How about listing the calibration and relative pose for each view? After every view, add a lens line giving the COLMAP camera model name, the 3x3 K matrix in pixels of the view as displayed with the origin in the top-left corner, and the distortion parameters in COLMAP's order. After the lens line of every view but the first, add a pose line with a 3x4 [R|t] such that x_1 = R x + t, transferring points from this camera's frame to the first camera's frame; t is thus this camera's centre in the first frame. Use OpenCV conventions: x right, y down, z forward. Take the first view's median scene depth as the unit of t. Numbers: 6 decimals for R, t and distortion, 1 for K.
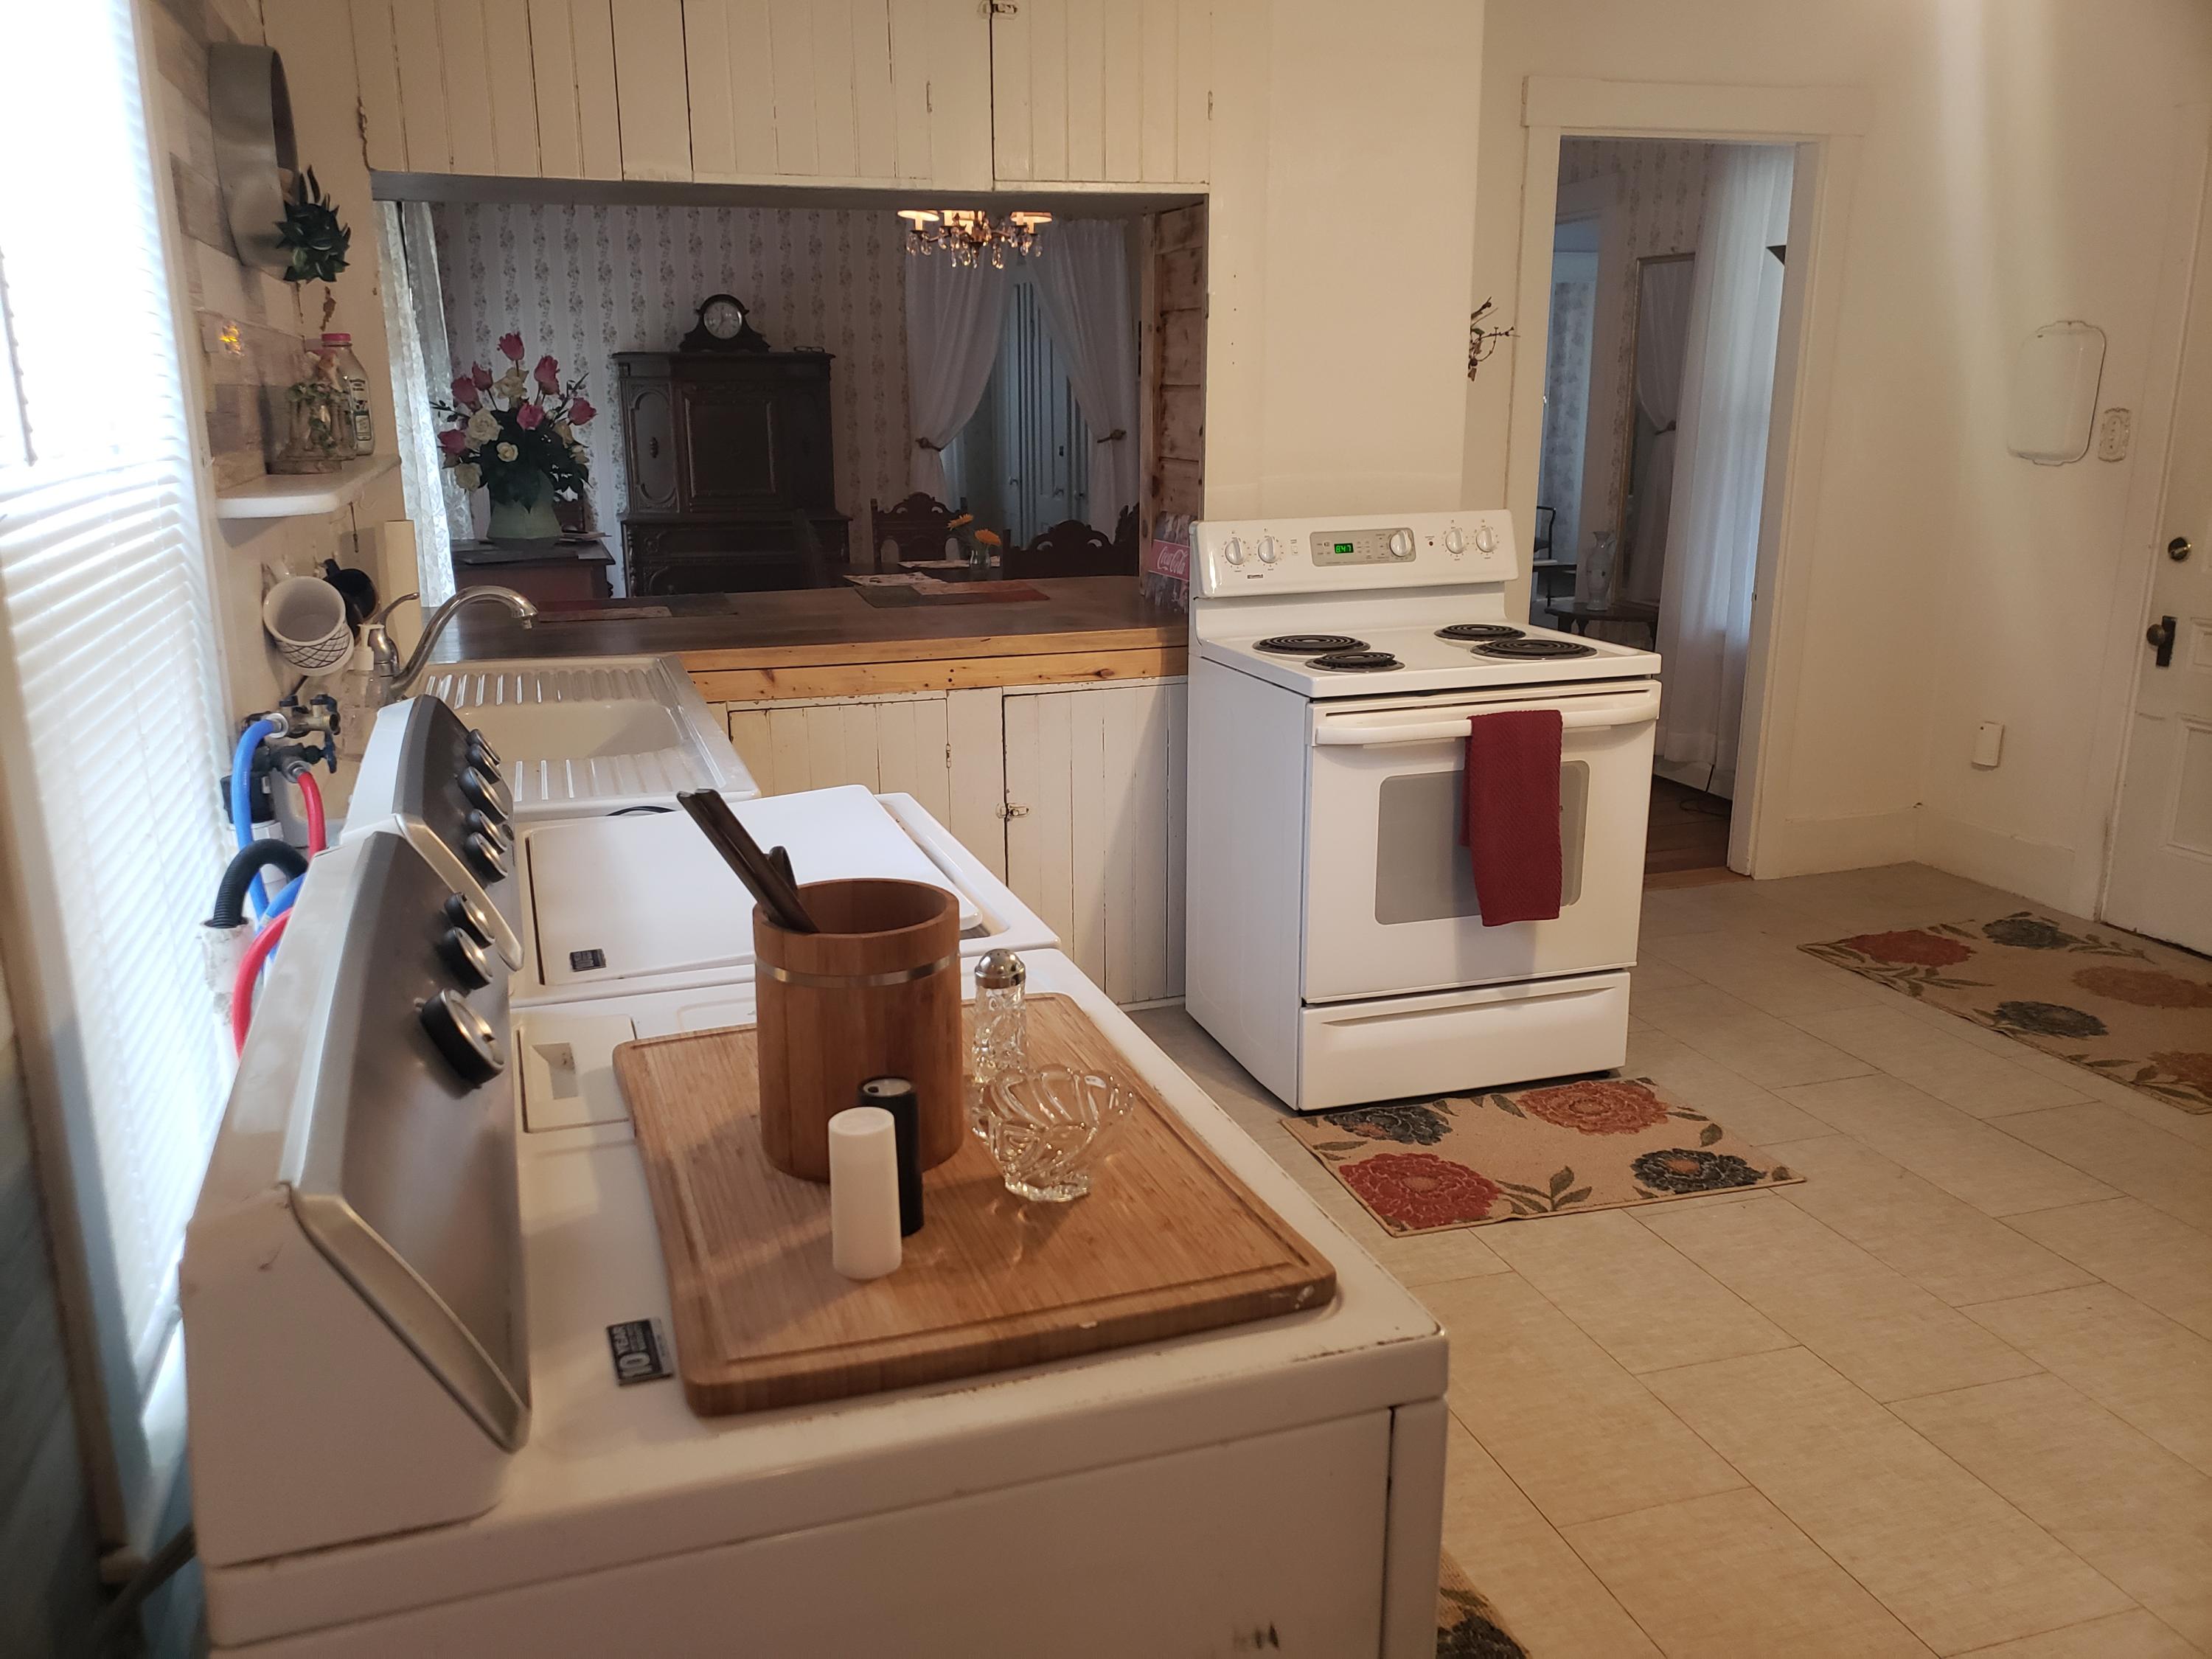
lens RADIAL K [[1746.4, 0, 1099.9], [0, 1746.4, 864.0], [0, 0, 1]] dist [0.005493, -0.000249]
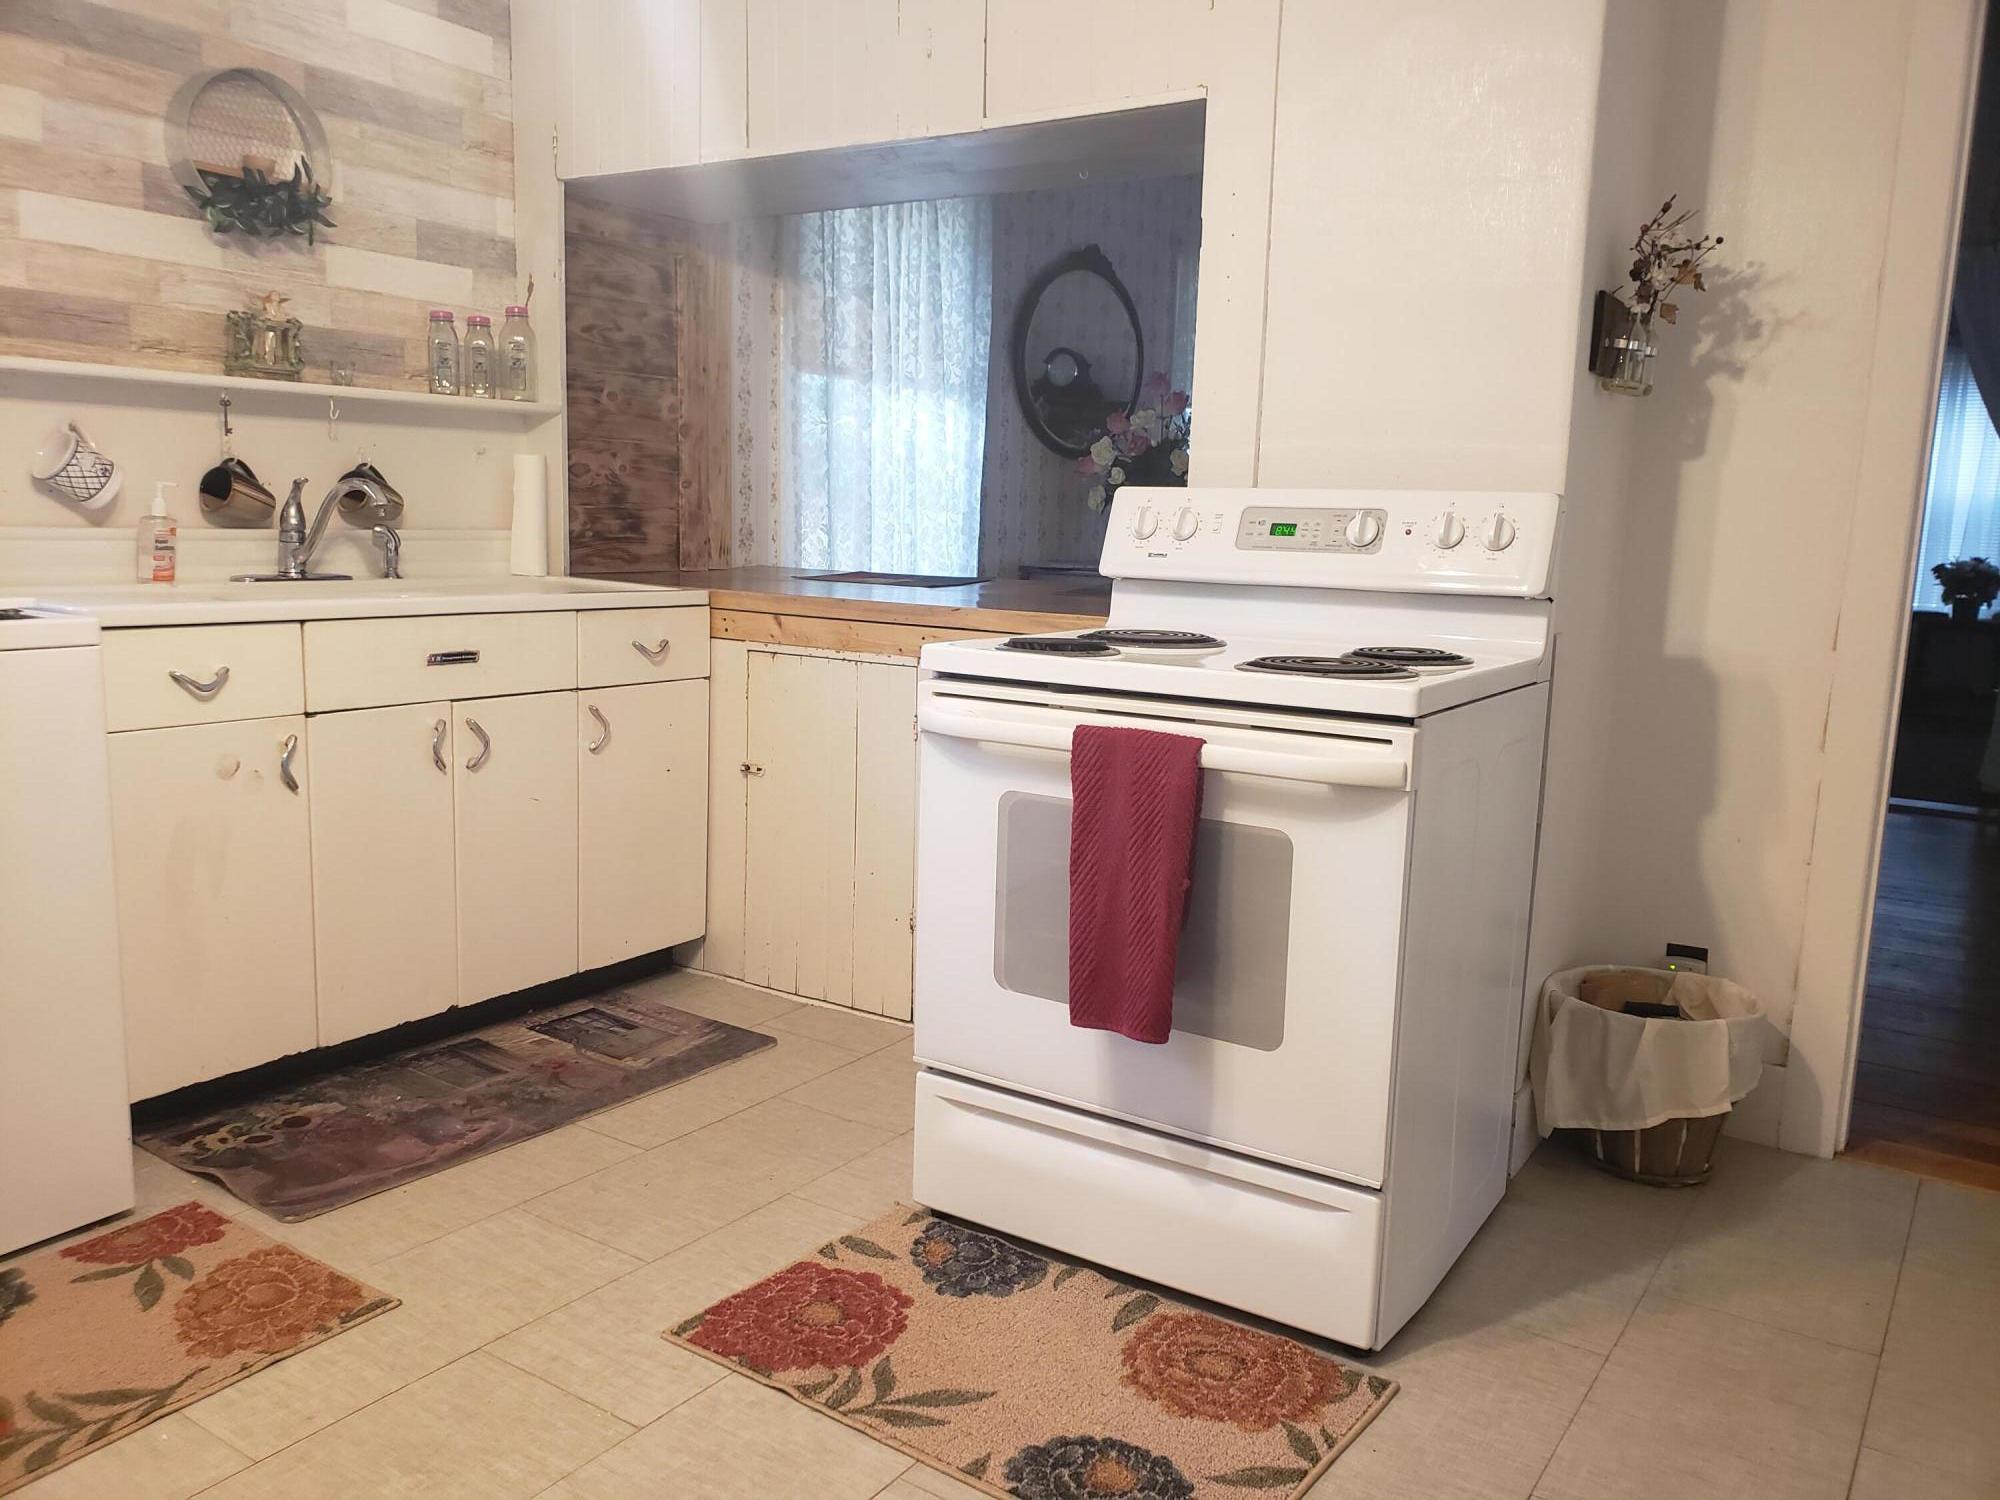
lens RADIAL K [[1626.6, 0, 1000.0], [0, 1626.6, 750.0], [0, 0, 1]] dist [-0.006779, -0.001485]
pose [[0.618199, 0.142464, -0.773003, 0.677390], [-0.238844, 0.970983, -0.012061, -0.056017], [0.748855, 0.192083, 0.634287, 0.529239]]
